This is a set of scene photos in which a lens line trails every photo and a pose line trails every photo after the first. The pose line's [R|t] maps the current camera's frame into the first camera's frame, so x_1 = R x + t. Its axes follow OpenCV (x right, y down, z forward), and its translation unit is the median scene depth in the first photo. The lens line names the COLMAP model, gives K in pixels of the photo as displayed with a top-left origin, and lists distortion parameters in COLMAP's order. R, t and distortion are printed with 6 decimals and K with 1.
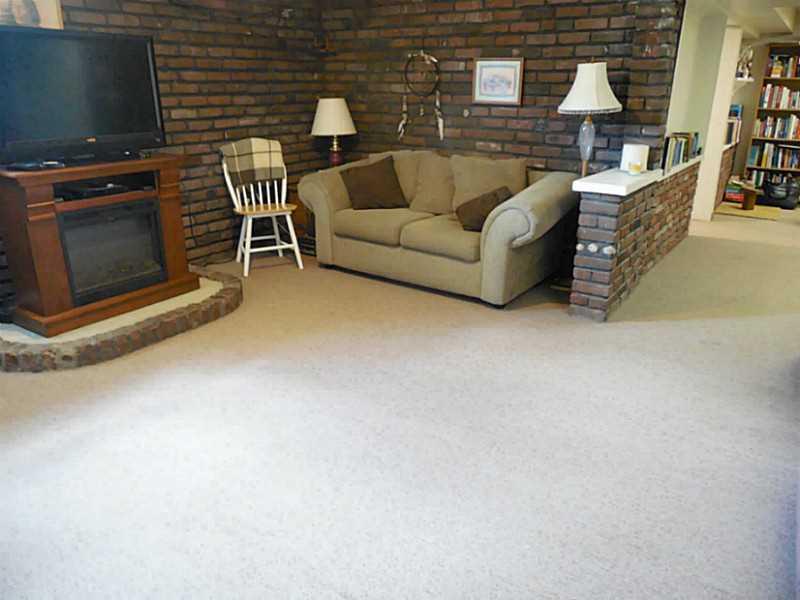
lens RADIAL K [[603.8, 0, 400.0], [0, 603.8, 300.0], [0, 0, 1]] dist [-0.003563, 0.002717]
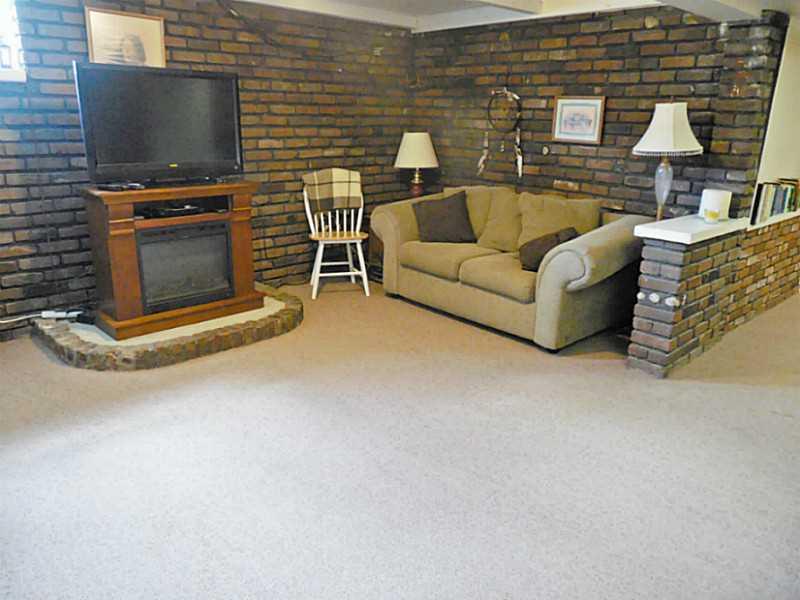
lens RADIAL K [[603.8, 0, 400.0], [0, 603.8, 300.0], [0, 0, 1]] dist [-0.003563, 0.002717]
pose [[0.977409, 0.078025, -0.196430, 0.104447], [-0.087637, 0.995320, -0.040712, -0.009184], [0.192334, 0.057007, 0.979672, 0.009803]]
